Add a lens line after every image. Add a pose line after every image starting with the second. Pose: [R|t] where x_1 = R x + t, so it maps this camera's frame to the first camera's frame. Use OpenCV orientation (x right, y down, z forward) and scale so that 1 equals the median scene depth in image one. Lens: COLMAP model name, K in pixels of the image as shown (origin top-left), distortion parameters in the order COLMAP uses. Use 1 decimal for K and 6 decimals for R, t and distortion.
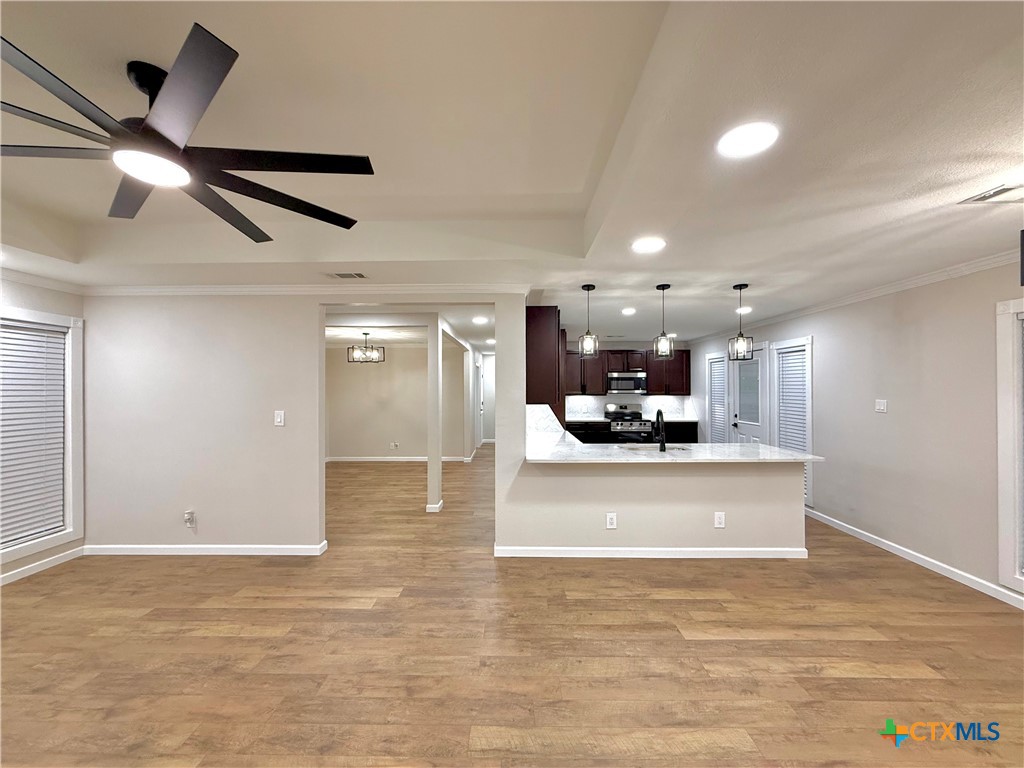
lens RADIAL K [[407.0, 0, 510.8], [0, 407.0, 386.4], [0, 0, 1]] dist [0.001103, -0.000284]
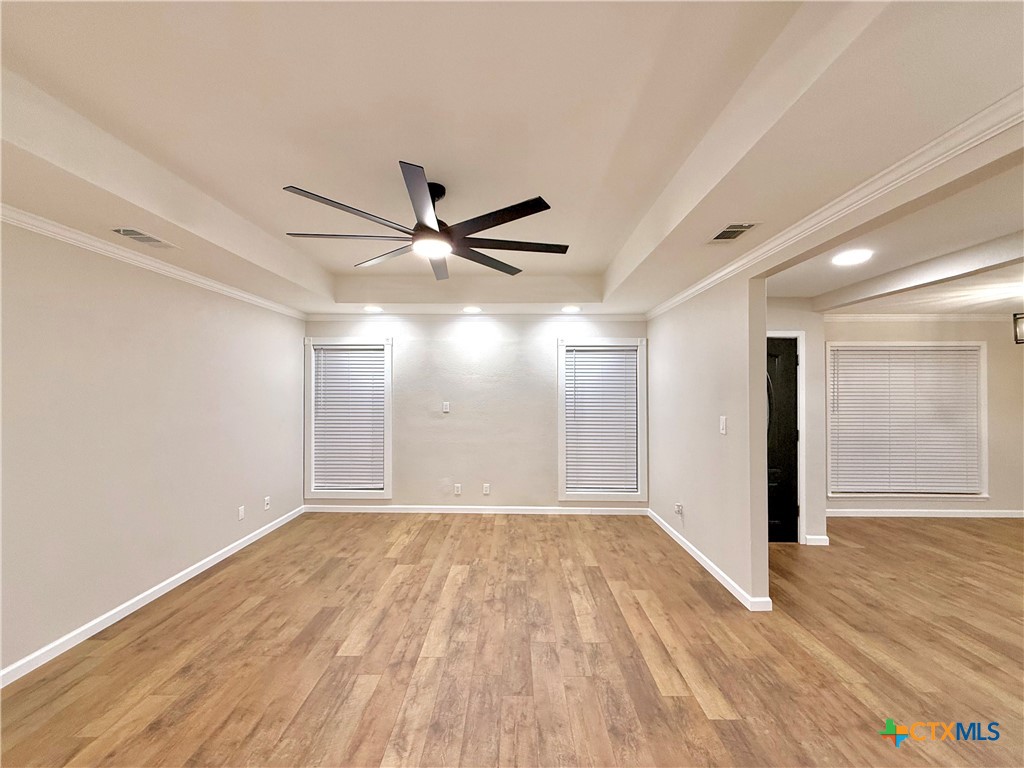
lens RADIAL K [[407.0, 0, 510.8], [0, 407.0, 386.4], [0, 0, 1]] dist [0.001103, -0.000284]
pose [[0.006987, -0.009357, -0.999932, 0.289565], [0.003212, 0.999951, -0.009334, 0.003640], [0.999970, -0.003147, 0.007016, 0.555105]]
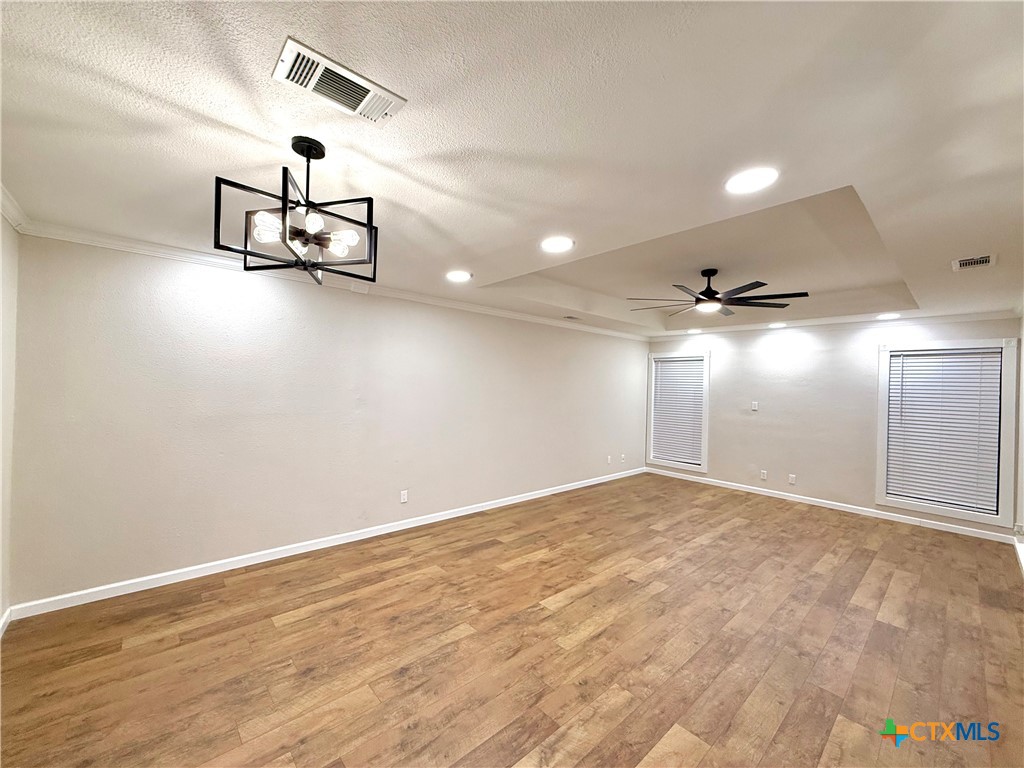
lens RADIAL K [[407.0, 0, 510.8], [0, 407.0, 386.4], [0, 0, 1]] dist [0.001103, -0.000284]
pose [[-0.733581, -0.017022, -0.679389, 0.786085], [-0.022848, 0.999739, -0.000378, 0.003322], [0.679218, 0.015245, -0.733778, 0.892314]]
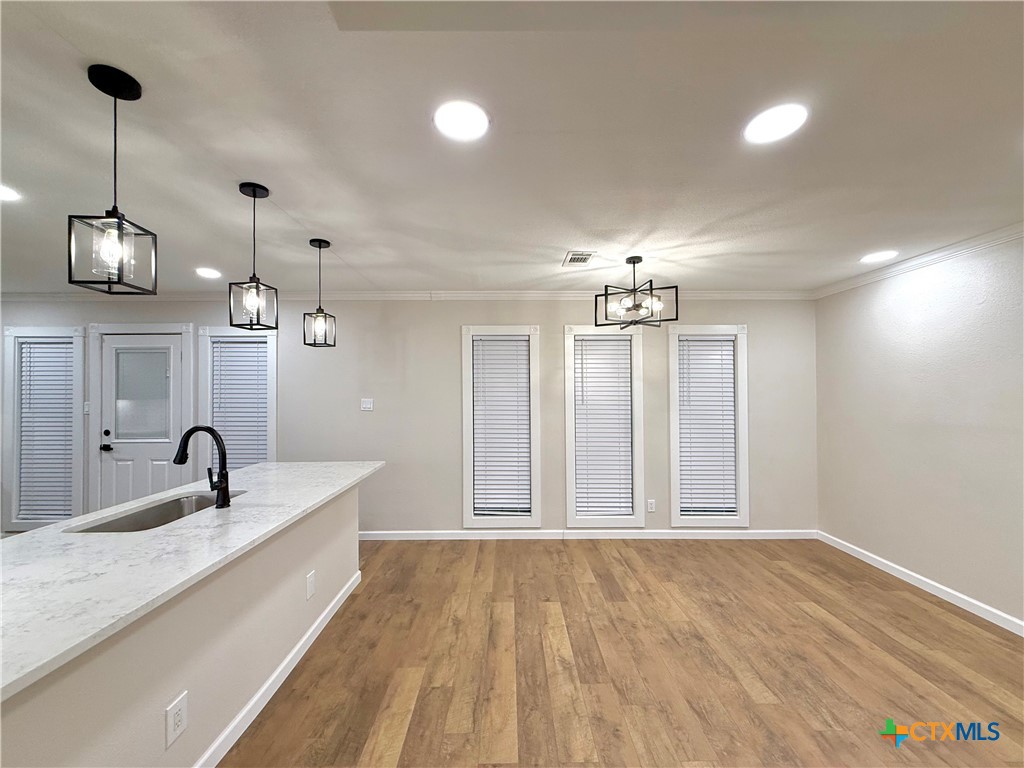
lens RADIAL K [[407.0, 0, 510.8], [0, 407.0, 386.4], [0, 0, 1]] dist [0.001103, -0.000284]
pose [[-0.021748, 0.013530, 0.999672, -0.155924], [0.000322, 0.999908, -0.013527, 0.016450], [-0.999763, 0.000028, -0.021750, 0.685051]]
